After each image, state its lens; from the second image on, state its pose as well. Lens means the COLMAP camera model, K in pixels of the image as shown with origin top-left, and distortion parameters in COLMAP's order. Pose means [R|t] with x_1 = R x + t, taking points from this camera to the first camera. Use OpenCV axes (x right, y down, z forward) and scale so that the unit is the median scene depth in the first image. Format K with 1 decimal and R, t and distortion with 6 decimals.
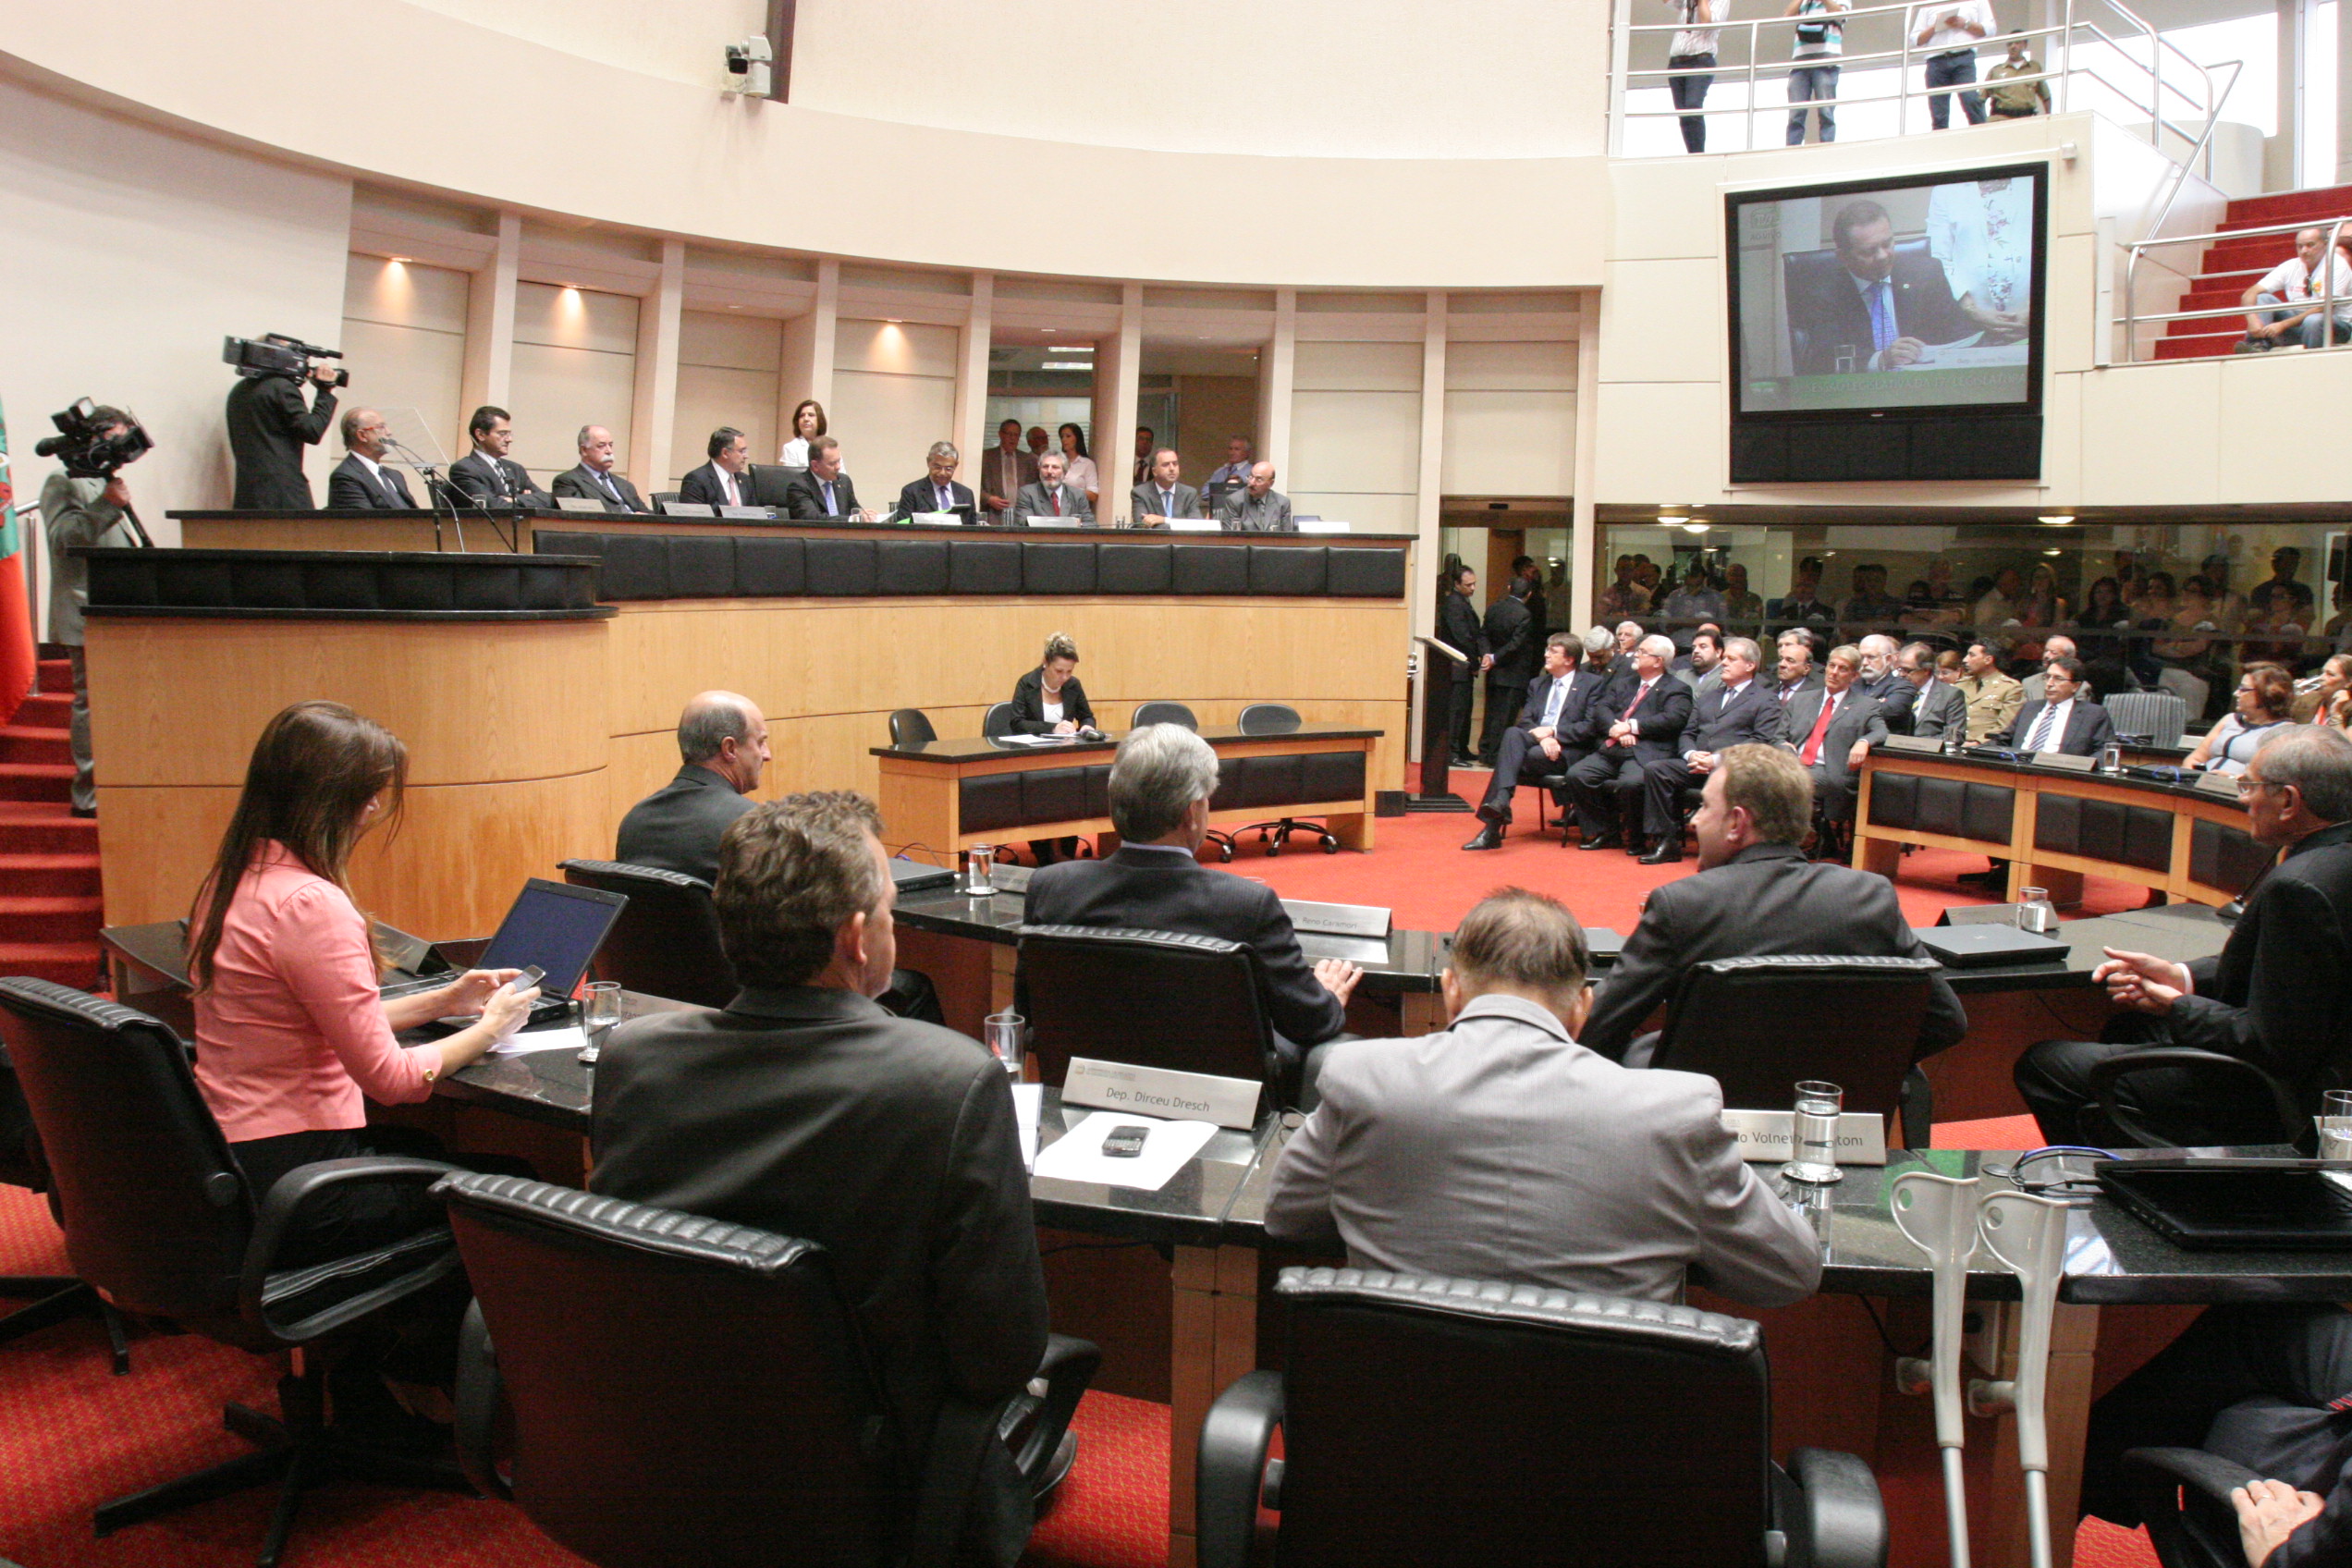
lens RADIAL K [[1744.7, 0, 1173.8], [0, 1744.7, 807.9], [0, 0, 1]] dist [-0.099500, 0.059463]
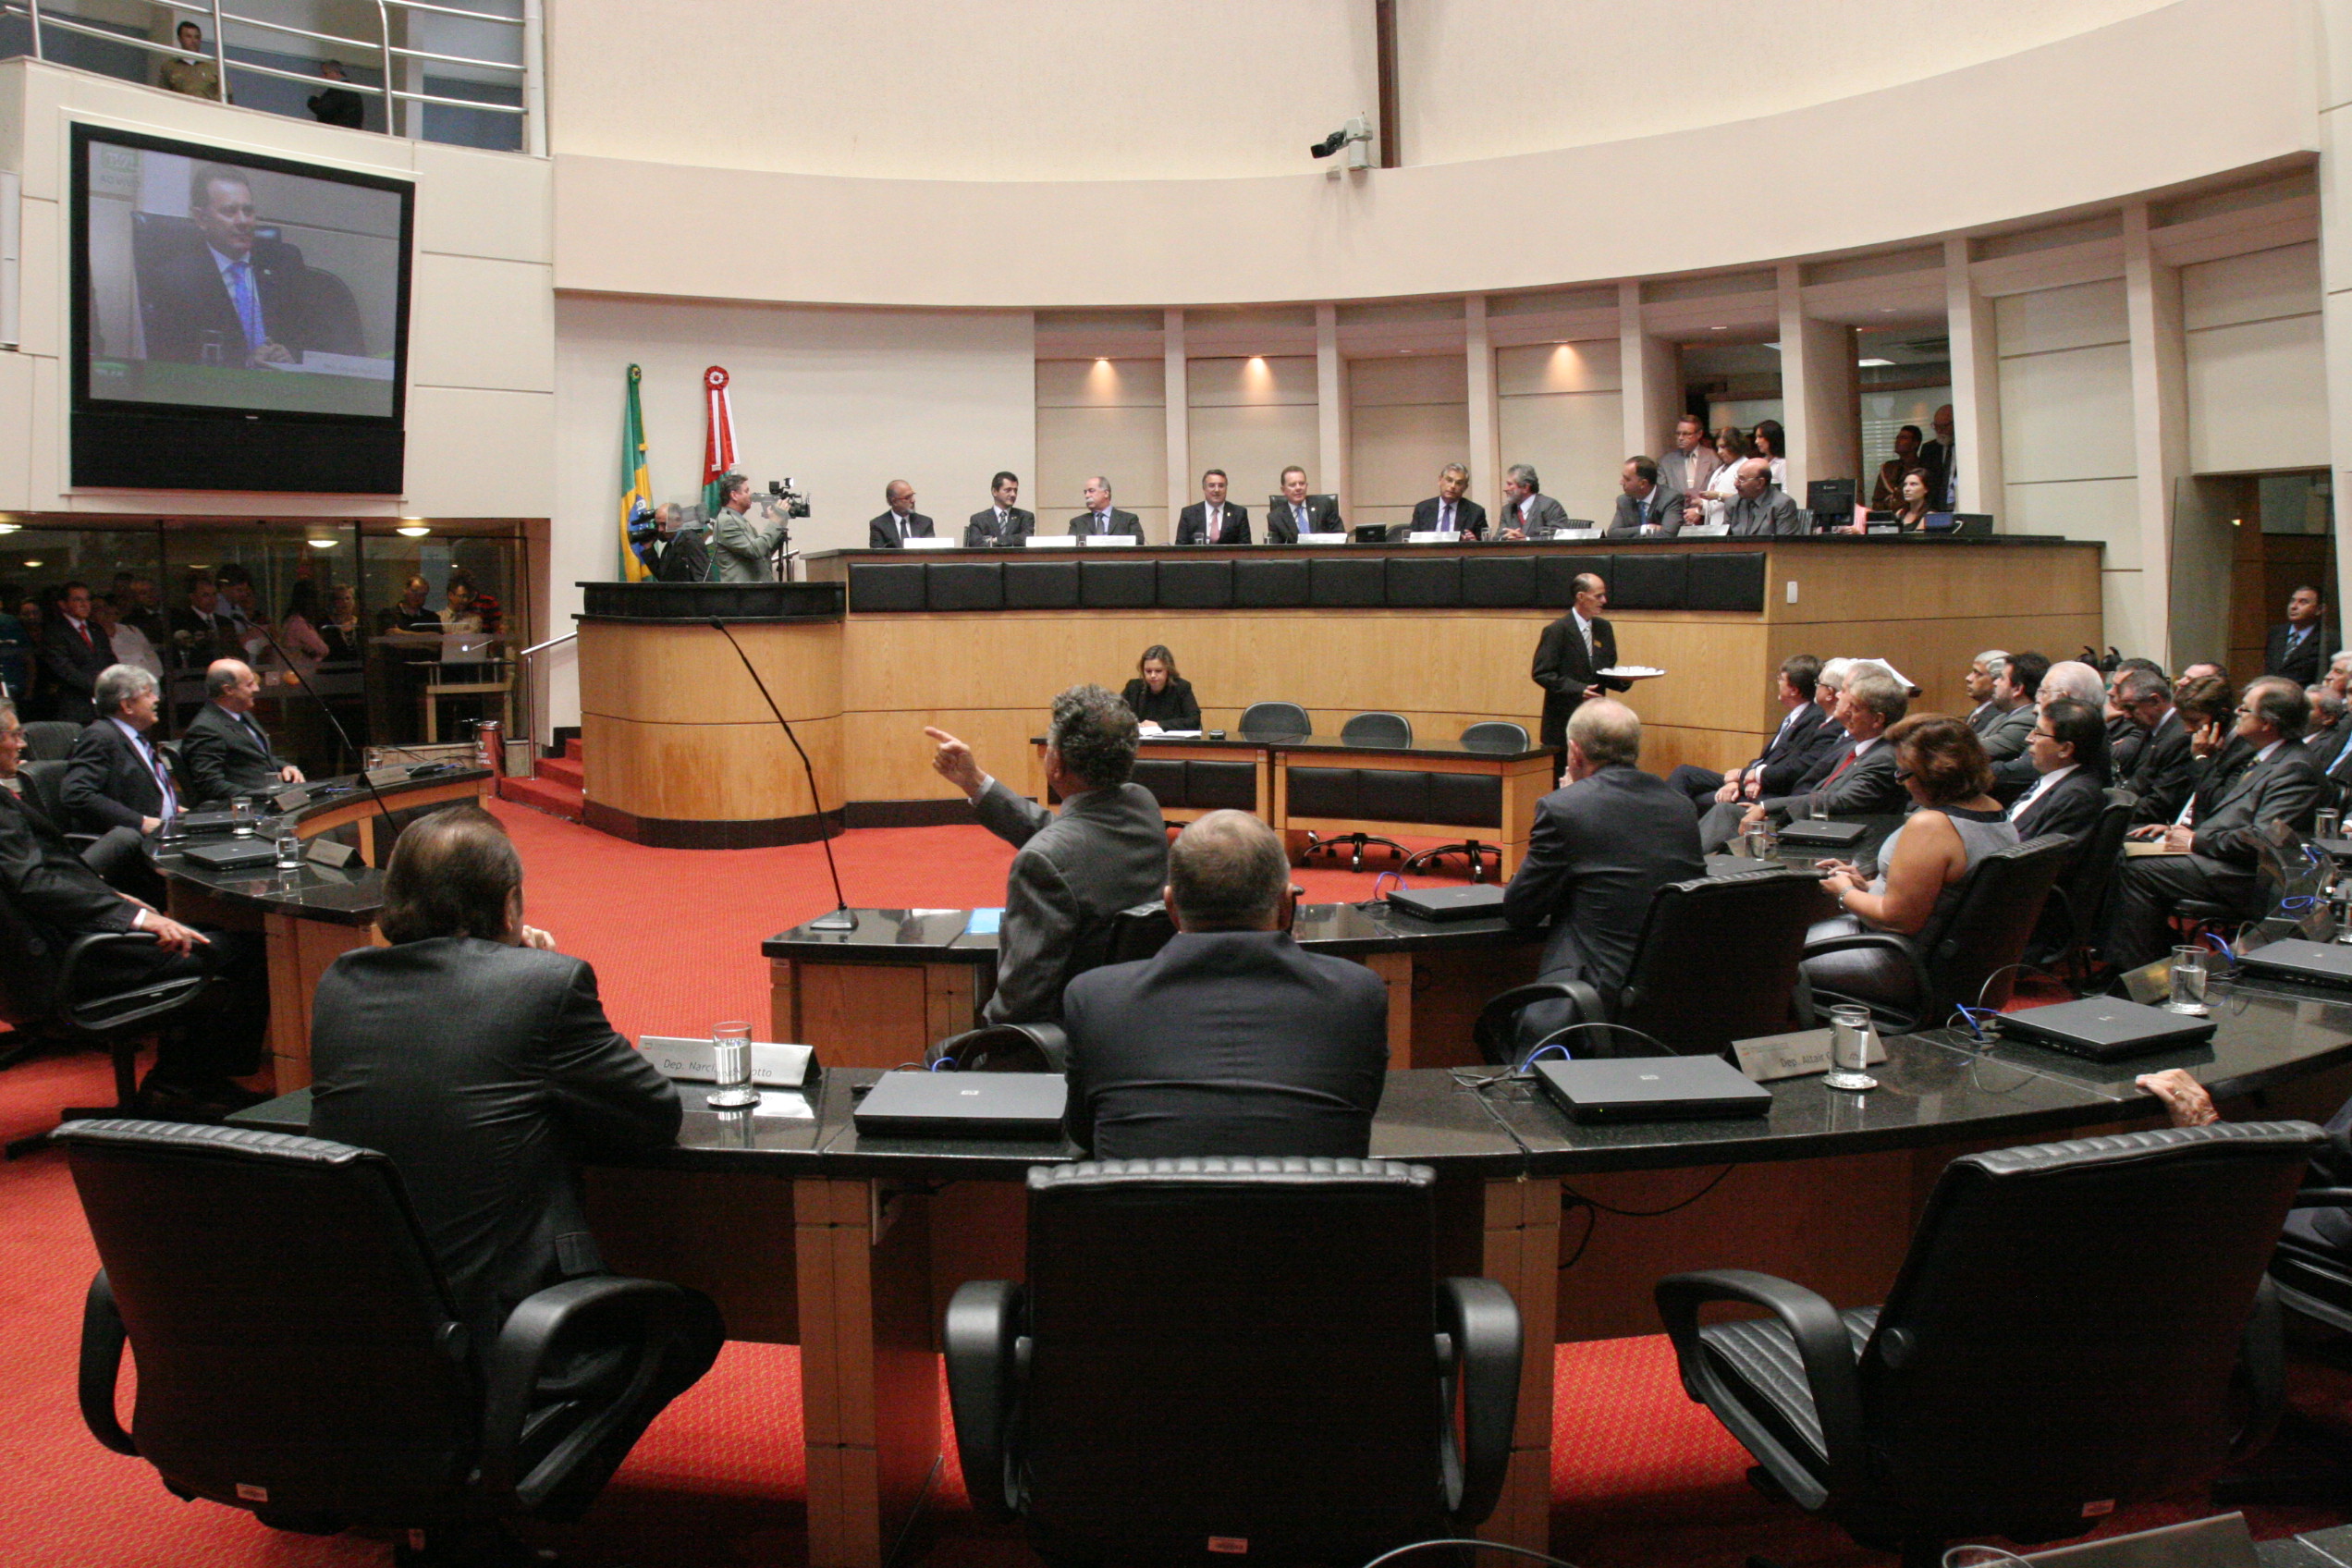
lens RADIAL K [[1736.0, 0, 1176.0], [0, 1736.0, 784.0], [0, 0, 1]] dist [-0.096587, 0.062223]
pose [[0.493887, 0.082600, -0.865594, 0.723140], [-0.105703, 0.993798, 0.034523, -0.037190], [0.863077, 0.074446, 0.499555, 0.358502]]
